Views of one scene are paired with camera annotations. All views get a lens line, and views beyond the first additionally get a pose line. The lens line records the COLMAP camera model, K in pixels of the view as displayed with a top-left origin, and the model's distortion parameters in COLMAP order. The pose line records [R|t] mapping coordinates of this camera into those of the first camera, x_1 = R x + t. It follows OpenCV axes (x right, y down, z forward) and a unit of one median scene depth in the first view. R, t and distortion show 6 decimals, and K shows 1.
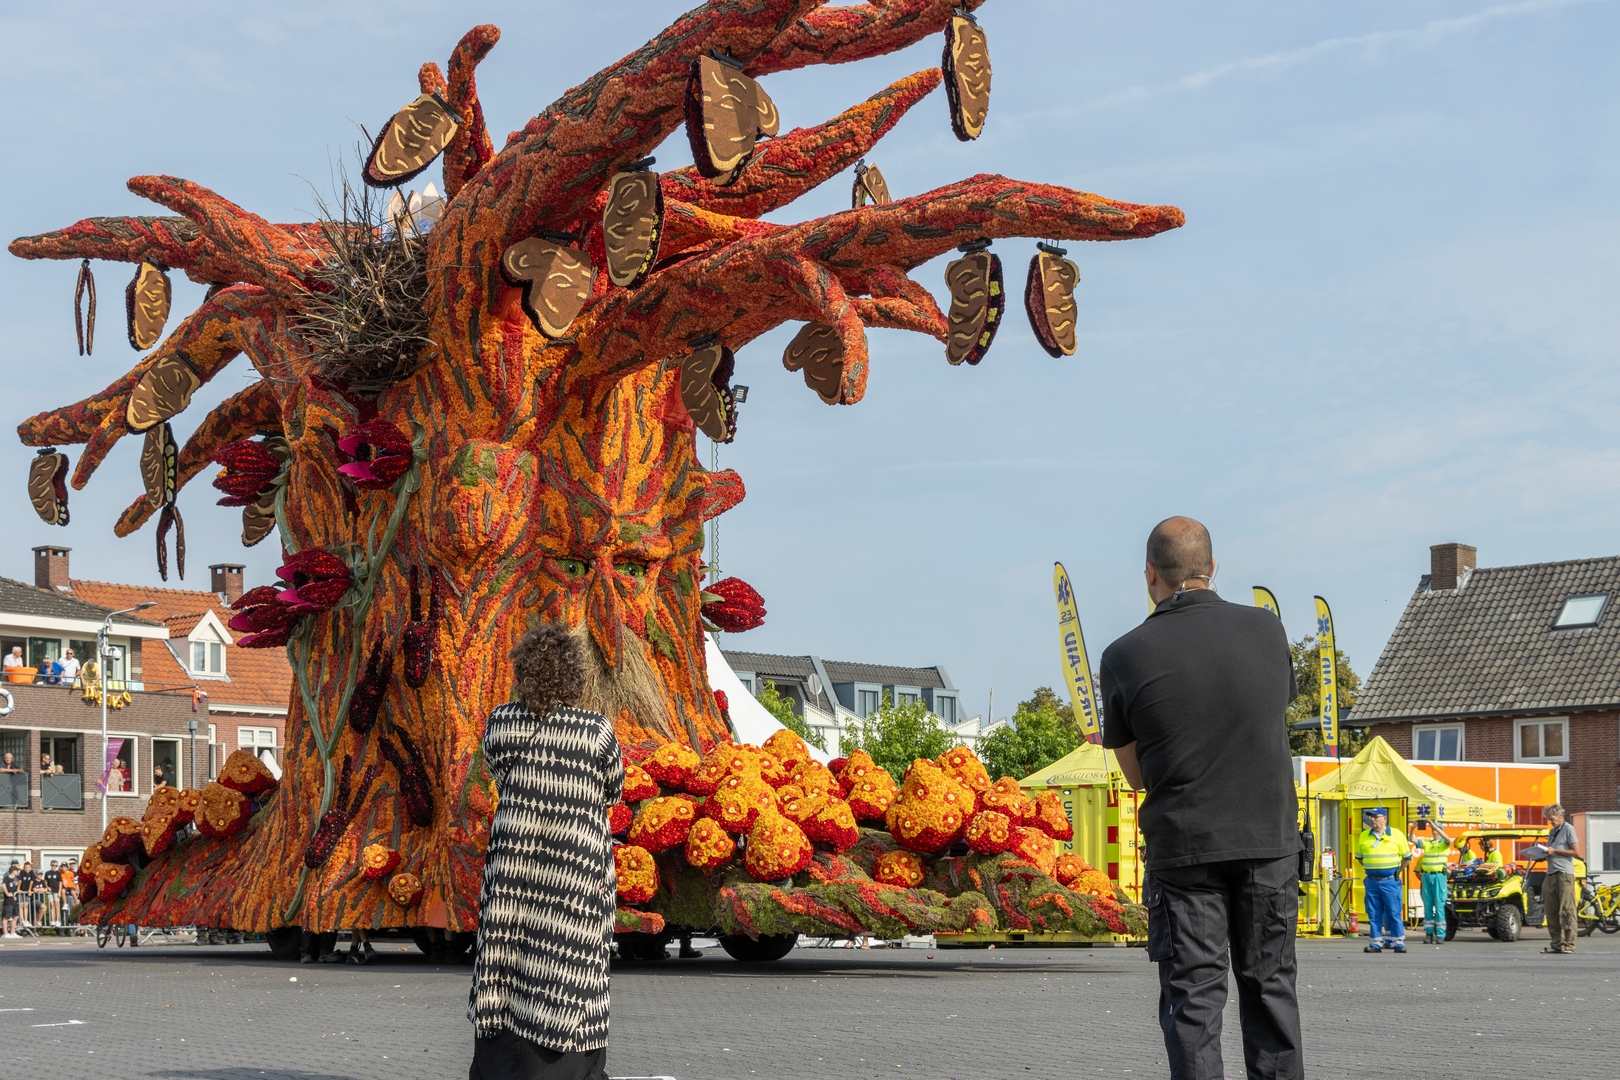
lens RADIAL K [[2712.8, 0, 880.9], [0, 2712.8, 934.1], [0, 0, 1]] dist [0.020501, -0.066323]
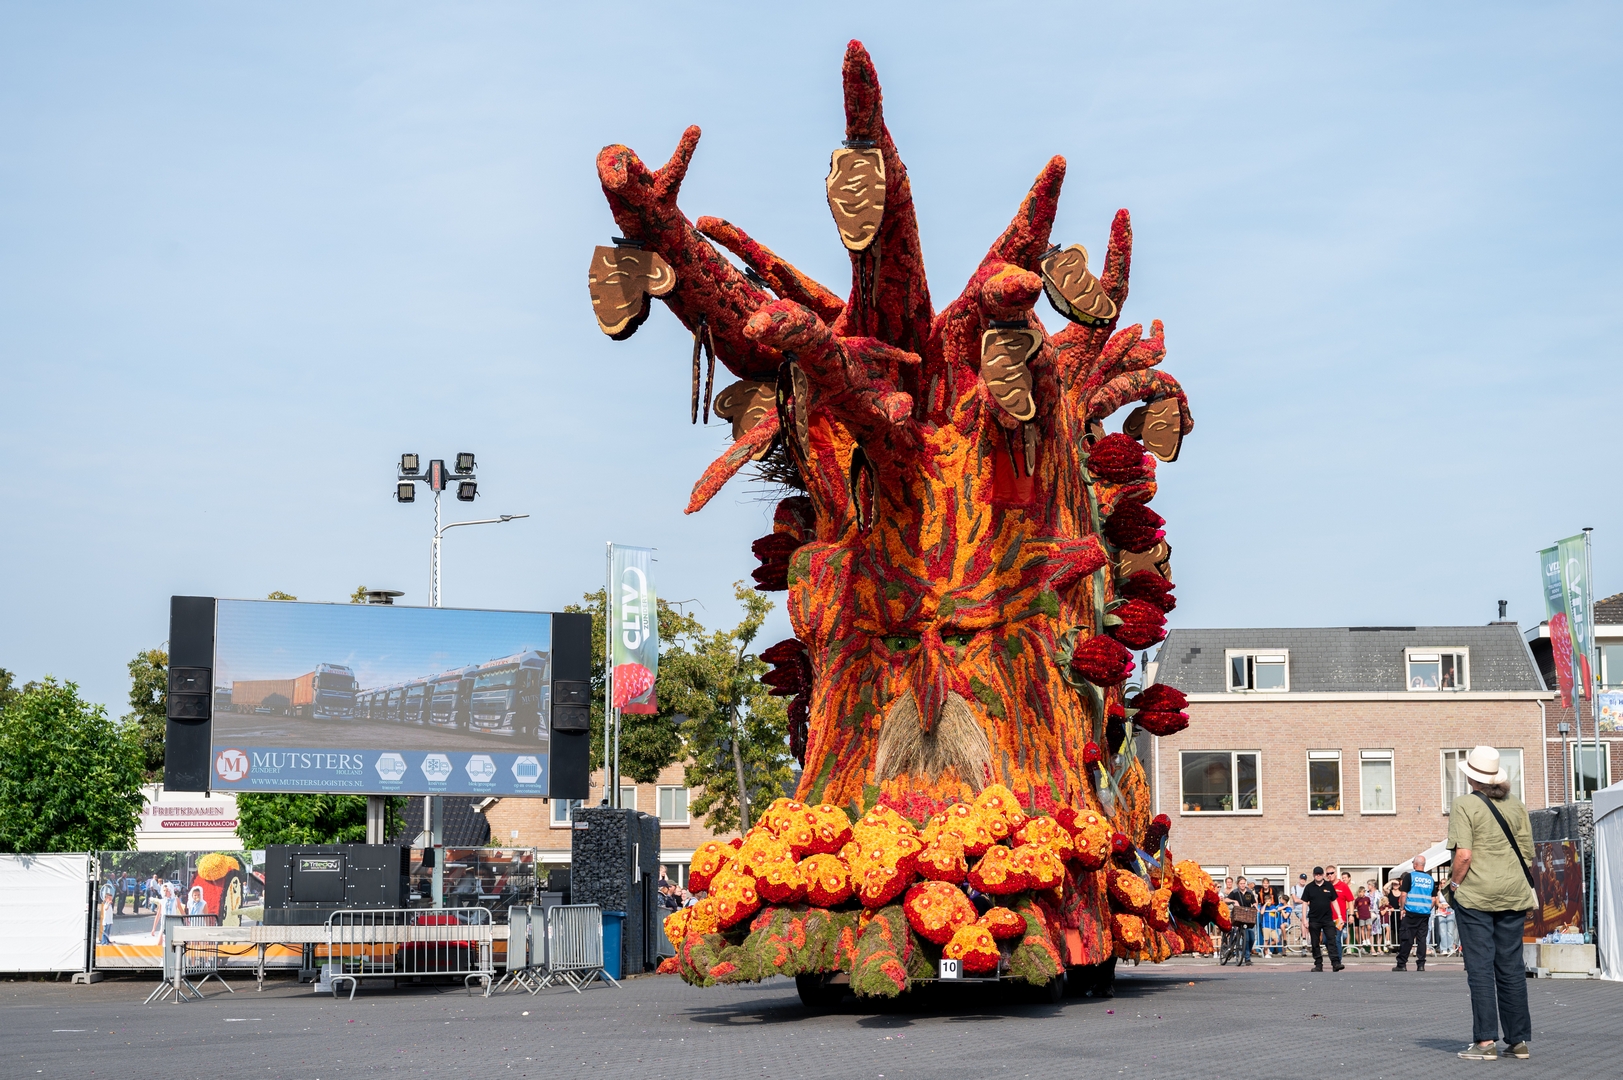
lens RADIAL K [[2785.9, 0, 817.3], [0, 2785.9, 546.7], [0, 0, 1]] dist [-0.043778, -0.052539]
pose [[0.591576, -0.093172, -0.800848, 0.800141], [-0.019408, 0.991367, -0.129674, -0.025105], [0.806016, 0.092256, 0.584660, 0.298777]]
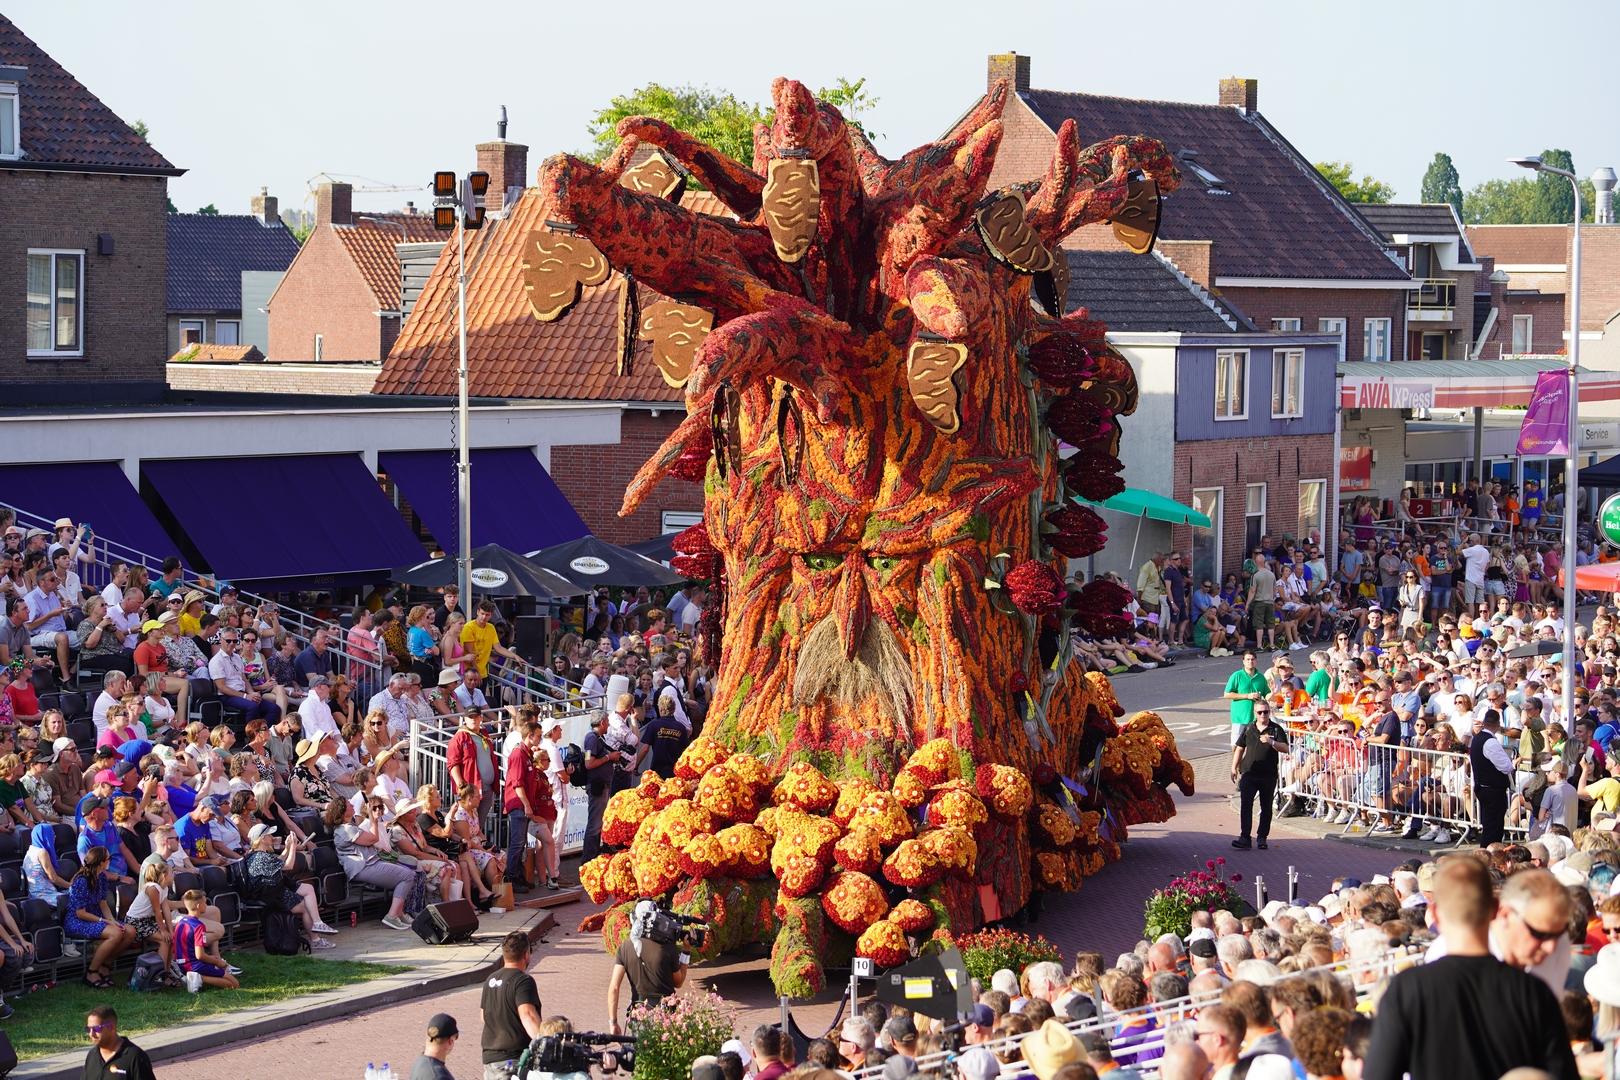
lens RADIAL K [[5752.6, 0, 810.0], [0, 5752.6, 540.0], [0, 0, 1]] dist [0.236297, 0.266562]
pose [[0.616504, 0.070722, -0.784169, 1.674215], [-0.039139, 0.997479, 0.059189, -0.280422], [0.786378, -0.005799, 0.617718, -0.405383]]
